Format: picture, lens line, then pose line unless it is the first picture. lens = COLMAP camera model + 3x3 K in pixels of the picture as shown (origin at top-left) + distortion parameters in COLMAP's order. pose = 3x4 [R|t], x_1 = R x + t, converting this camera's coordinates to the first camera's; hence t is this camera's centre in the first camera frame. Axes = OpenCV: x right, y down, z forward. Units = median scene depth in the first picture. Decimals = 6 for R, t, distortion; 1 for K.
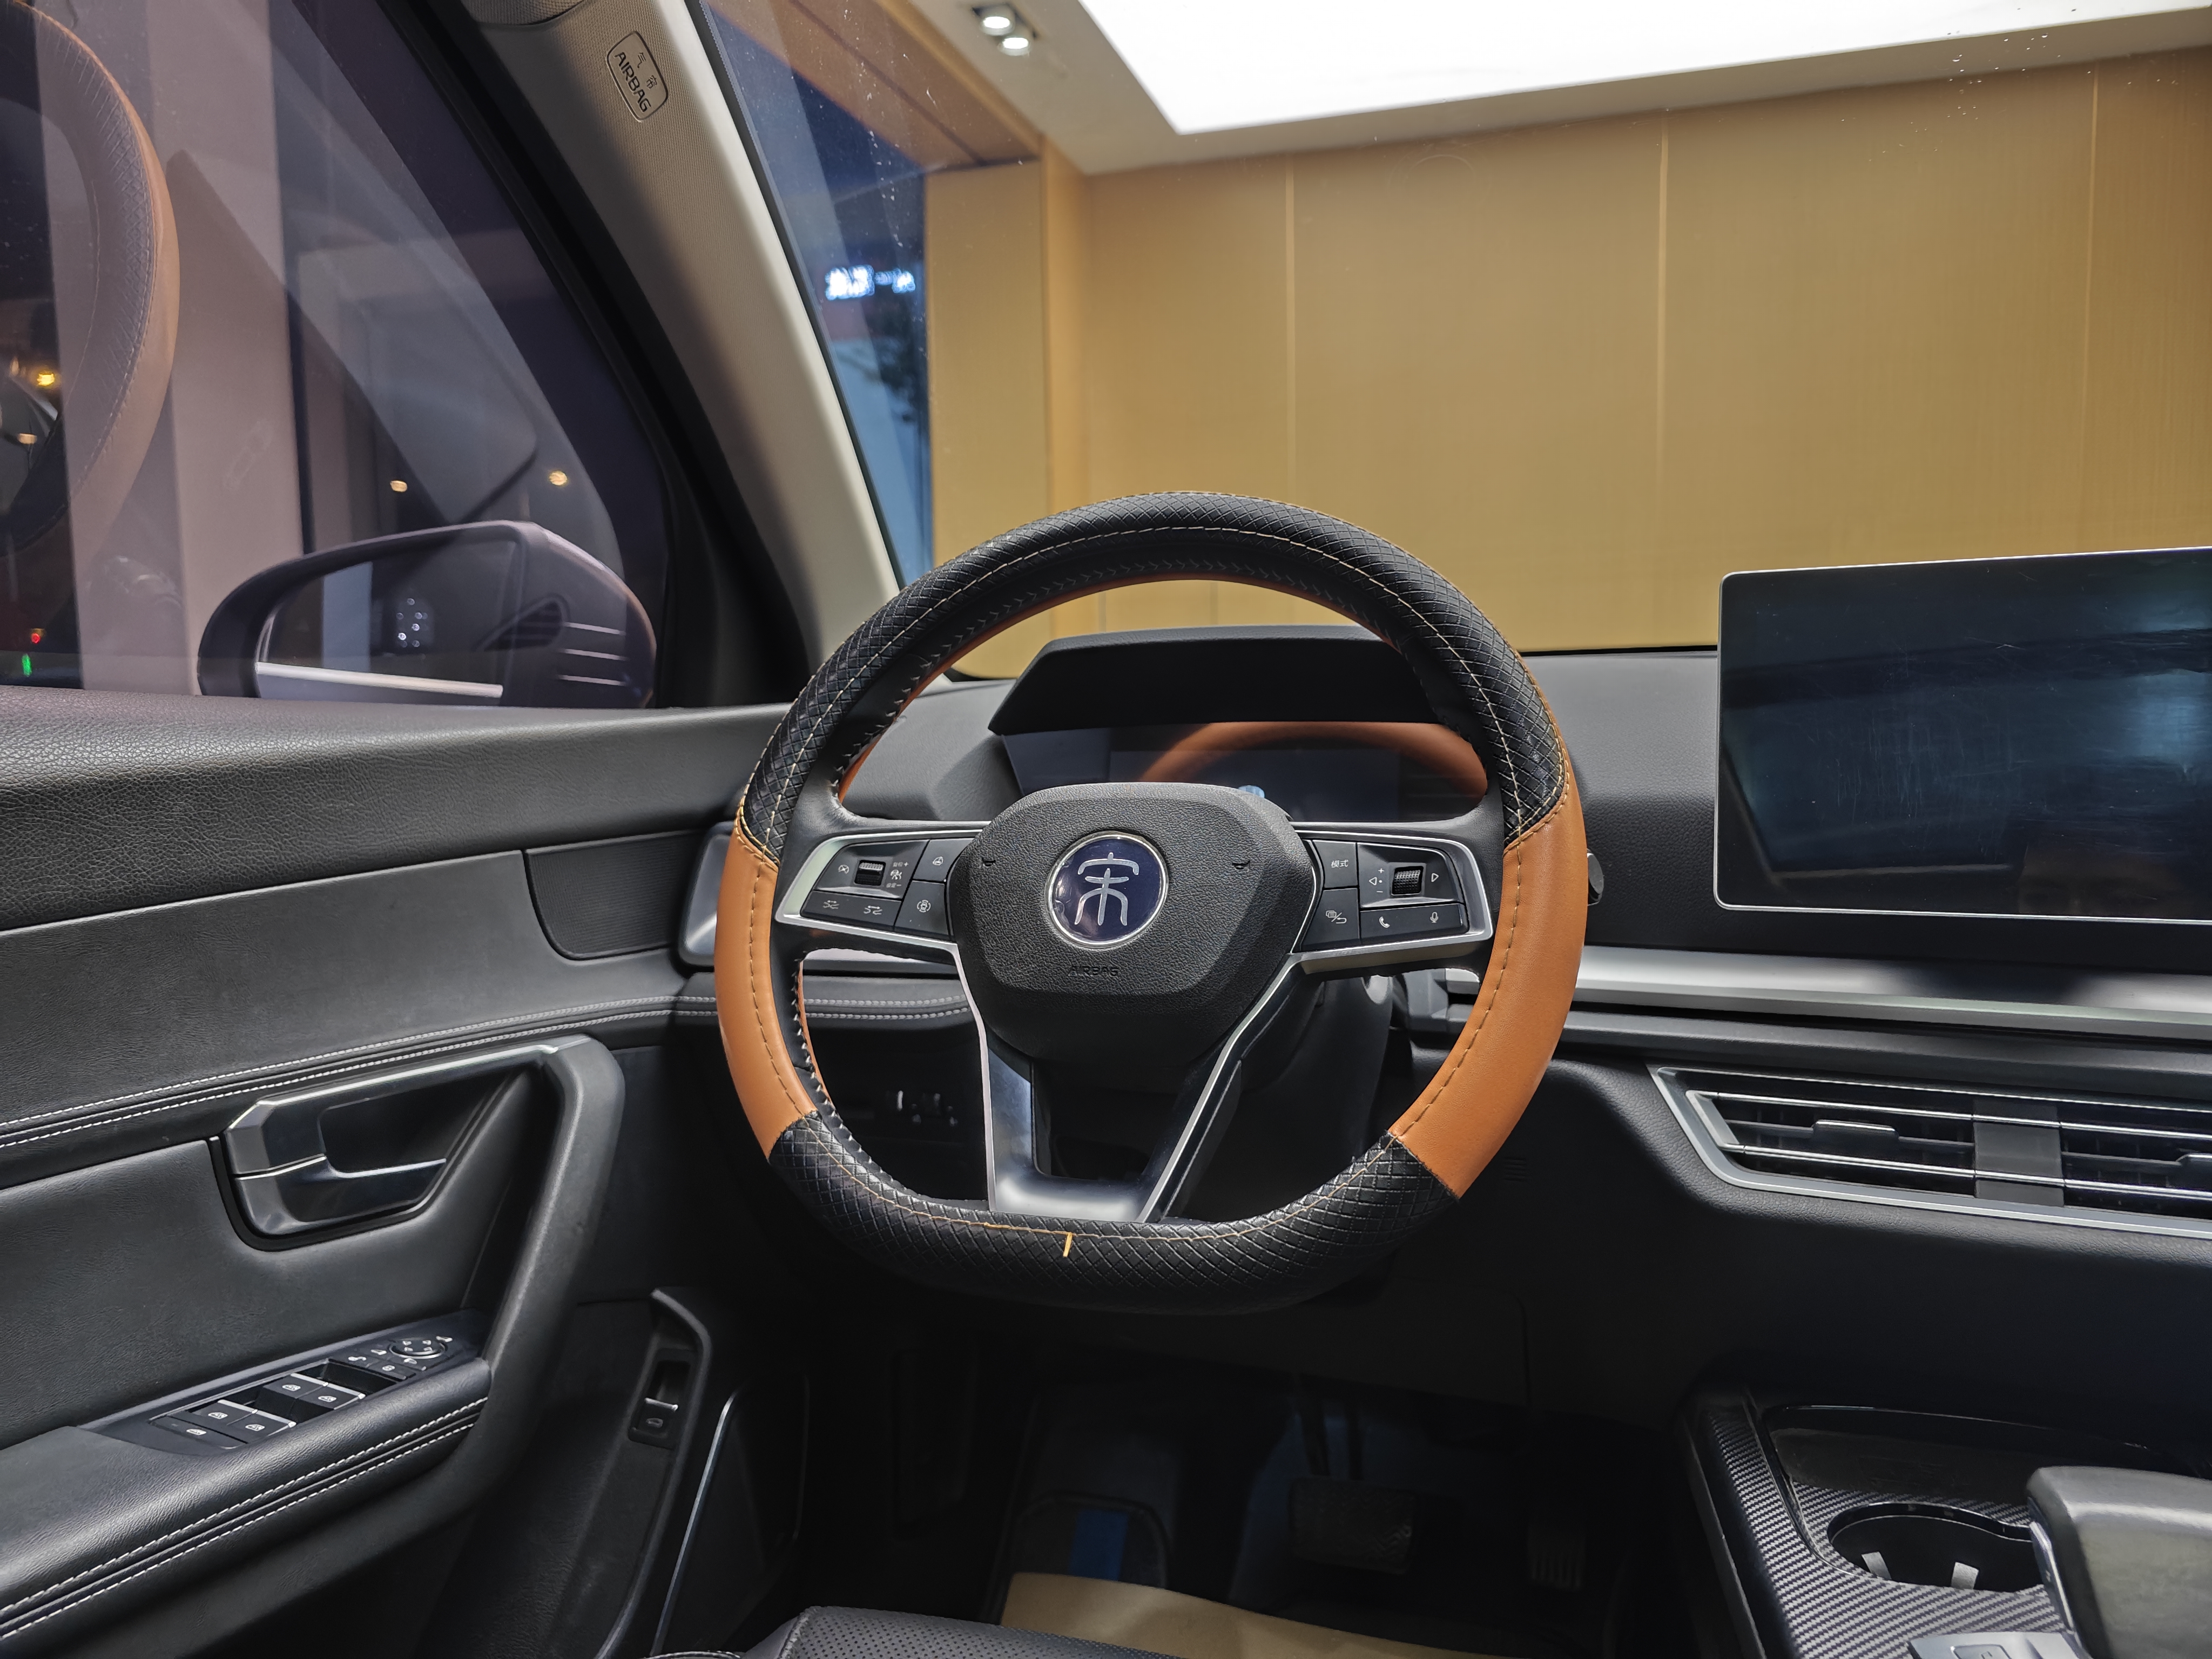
lens RADIAL K [[1480.0, 0, 1106.0], [0, 1480.0, 829.5], [0, 0, 1]] dist [0.081657, -0.107421]
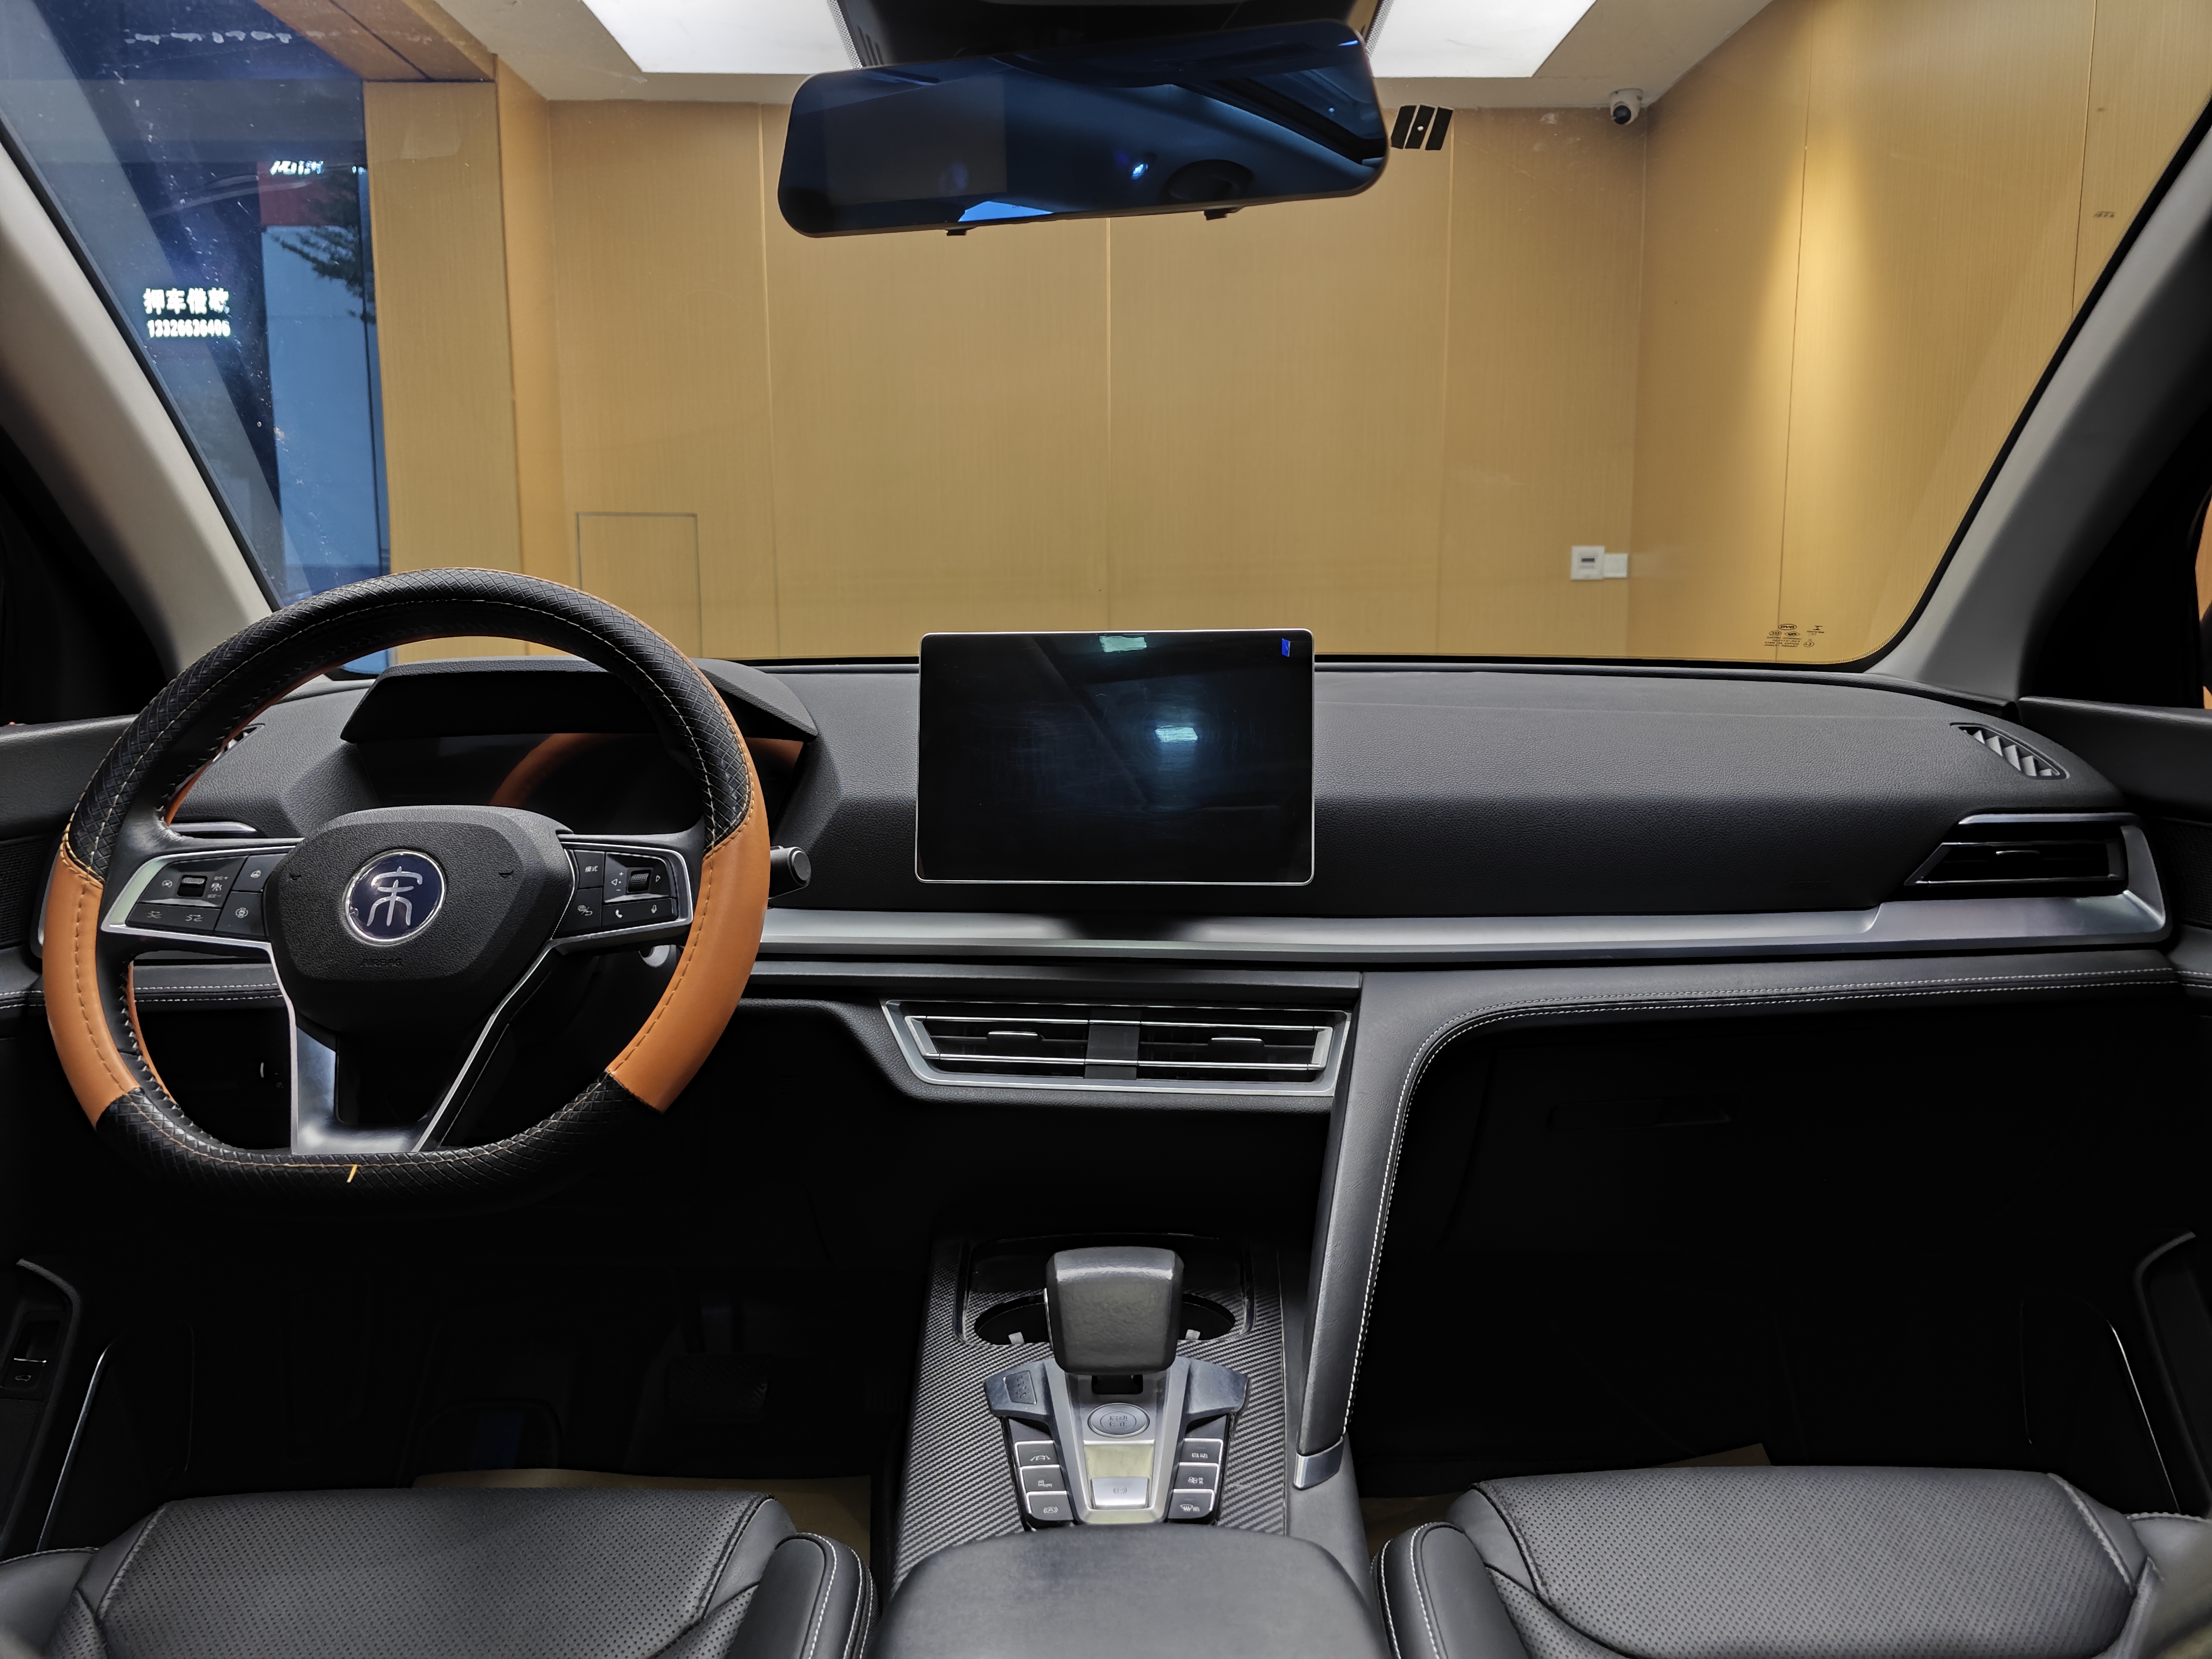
lens RADIAL K [[1482.9, 0, 1103.4], [0, 1482.9, 798.4], [0, 0, 1]] dist [-0.001165, -0.001876]
pose [[0.949465, -0.021730, 0.313118, 0.174576], [0.012700, 0.999443, 0.030848, -0.072666], [-0.313614, -0.025313, 0.949213, -0.381967]]
